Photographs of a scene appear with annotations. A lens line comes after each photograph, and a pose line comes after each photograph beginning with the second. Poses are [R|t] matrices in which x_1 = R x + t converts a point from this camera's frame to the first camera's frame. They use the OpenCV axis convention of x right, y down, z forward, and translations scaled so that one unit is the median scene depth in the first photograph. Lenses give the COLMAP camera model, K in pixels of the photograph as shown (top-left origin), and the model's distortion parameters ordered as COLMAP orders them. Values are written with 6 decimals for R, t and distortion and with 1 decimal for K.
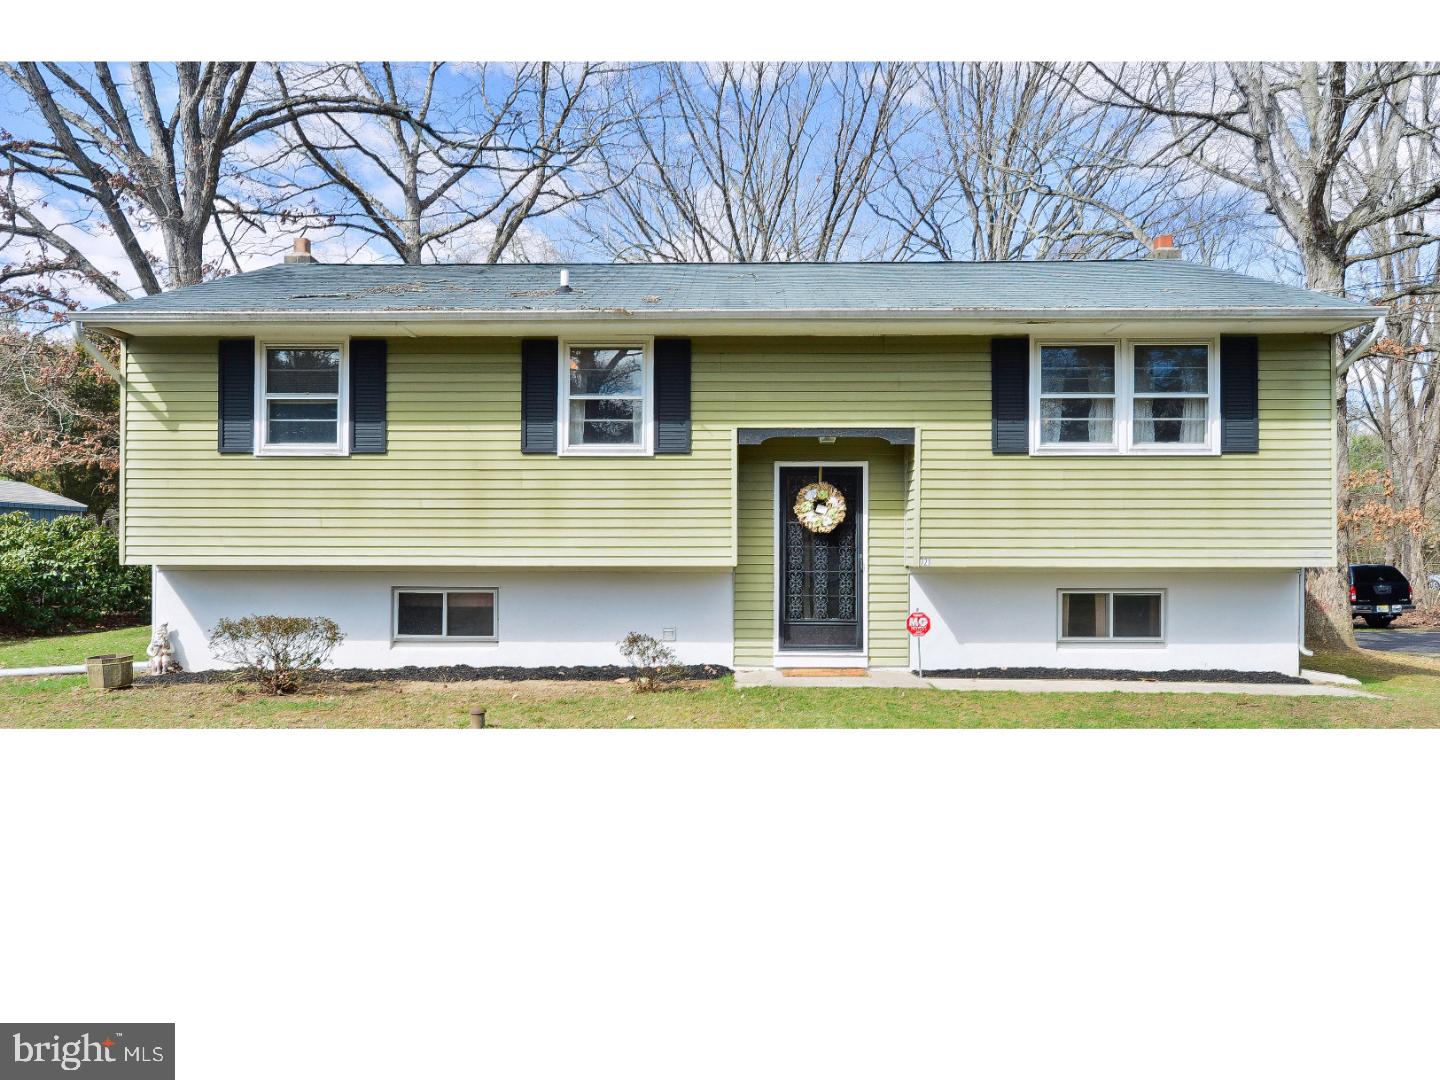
lens RADIAL K [[1004.6, 0, 720.0], [0, 1004.6, 540.0], [0, 0, 1]] dist [-0.002733, -0.000980]
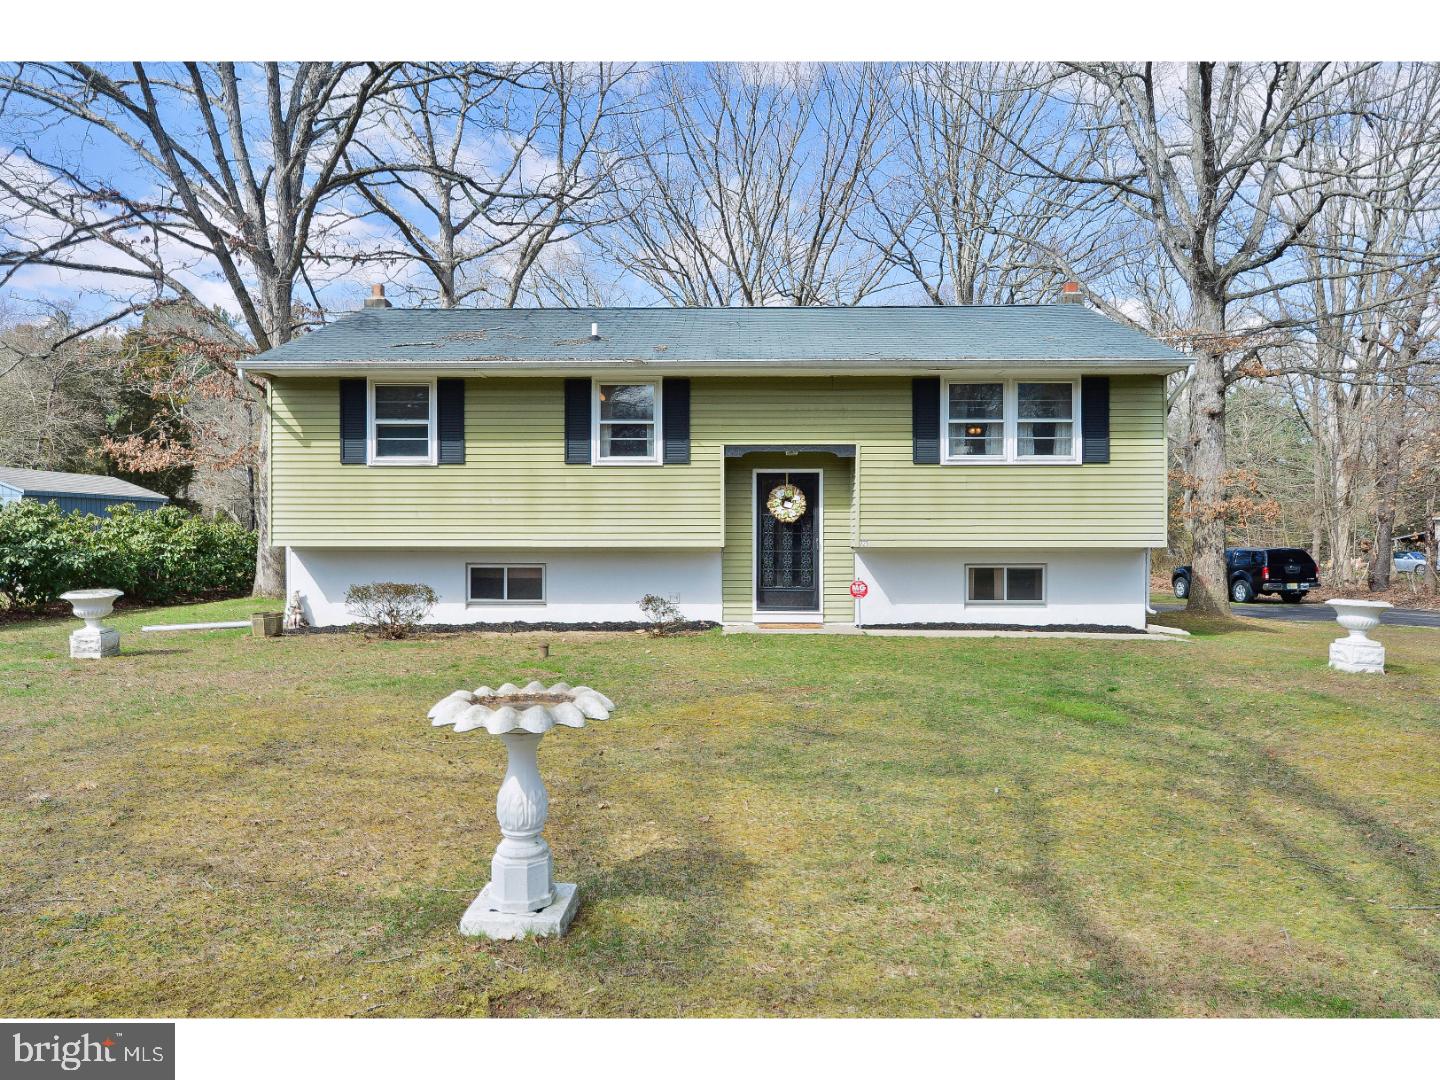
lens RADIAL K [[1004.6, 0, 720.0], [0, 1004.6, 540.0], [0, 0, 1]] dist [-0.002733, -0.000980]
pose [[0.999996, -0.000801, -0.002756, 0.014235], [0.000840, 0.999898, 0.014231, -0.002564], [0.002745, -0.014233, 0.999895, -0.340391]]
